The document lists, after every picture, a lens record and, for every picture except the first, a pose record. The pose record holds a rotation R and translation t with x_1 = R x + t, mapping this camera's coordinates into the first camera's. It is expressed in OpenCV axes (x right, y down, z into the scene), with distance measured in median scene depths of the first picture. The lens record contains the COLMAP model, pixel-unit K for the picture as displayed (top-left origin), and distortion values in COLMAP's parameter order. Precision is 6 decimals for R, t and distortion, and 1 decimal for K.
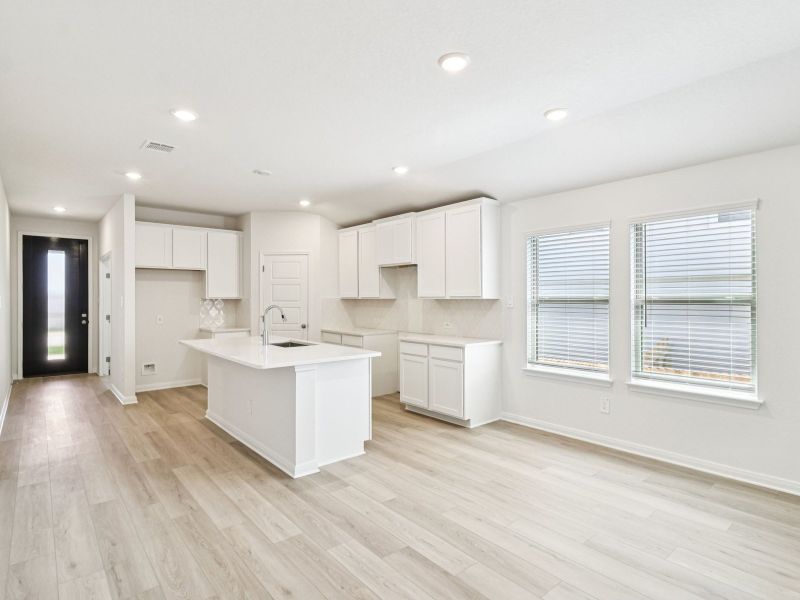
lens RADIAL K [[431.4, 0, 400.0], [0, 431.4, 300.0], [0, 0, 1]] dist [0.005624, -0.000875]
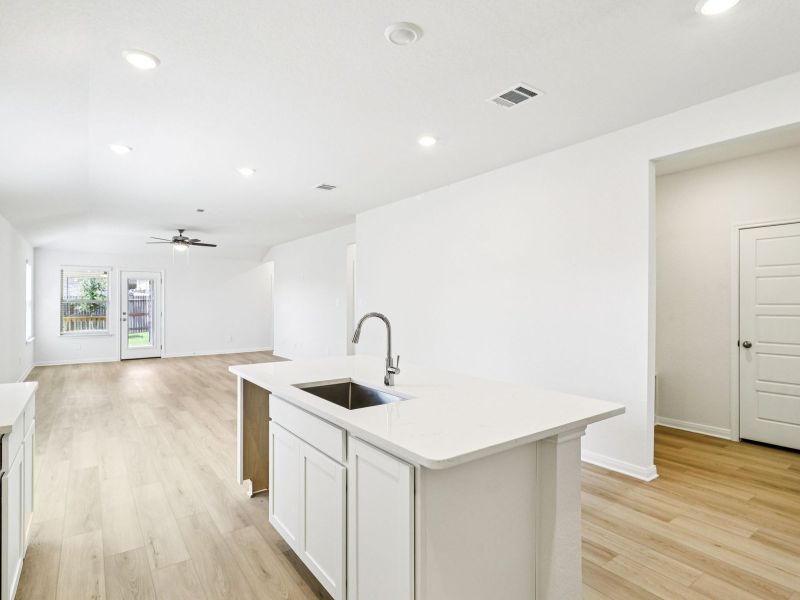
lens RADIAL K [[430.1, 0, 413.2], [0, 430.1, 295.7], [0, 0, 1]] dist [-0.009520, -0.000949]
pose [[-0.998983, 0.001504, 0.045064, -0.257782], [0.001052, 0.999949, -0.010057, -0.002218], [-0.045077, -0.009999, -0.998933, 1.084600]]
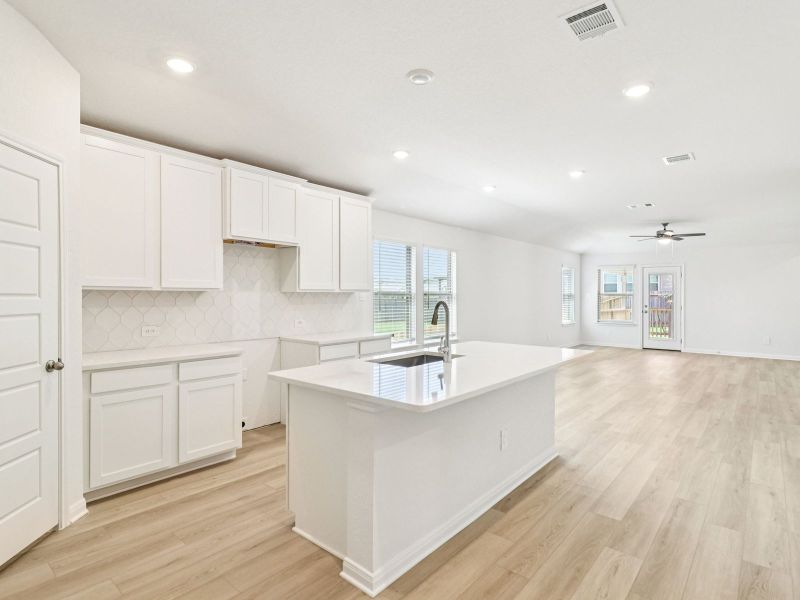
lens RADIAL K [[432.6, 0, 400.0], [0, 432.6, 300.0], [0, 0, 1]] dist [0.021087, -0.000826]
pose [[-0.169797, -0.015061, 0.985364, -0.667920], [-0.003863, 0.999886, 0.014617, -0.000242], [-0.985472, -0.001325, -0.169835, 0.835267]]
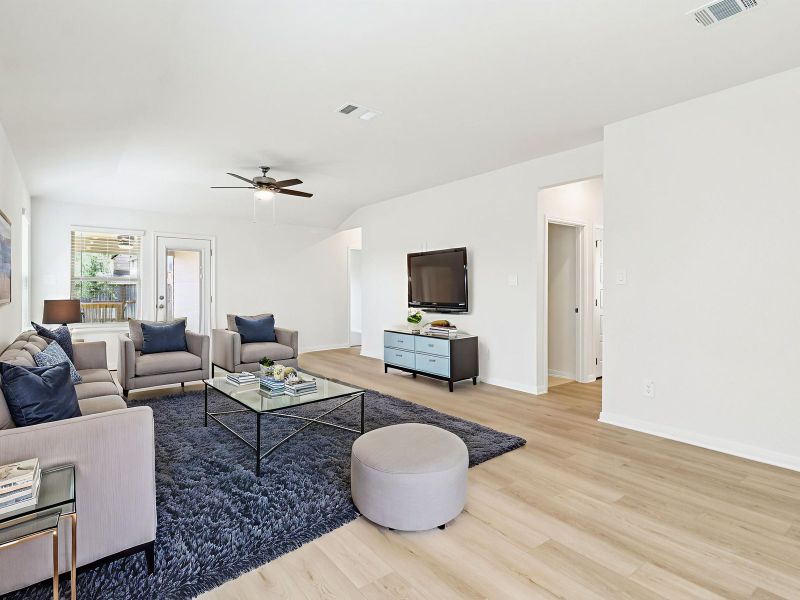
lens RADIAL K [[431.4, 0, 400.0], [0, 431.4, 300.0], [0, 0, 1]] dist [0.005624, -0.000875]
pose [[-0.999523, -0.004645, 0.030541, 0.214205], [-0.004039, 0.999795, 0.019865, 0.026673], [-0.030627, 0.019732, -0.999336, 0.663668]]
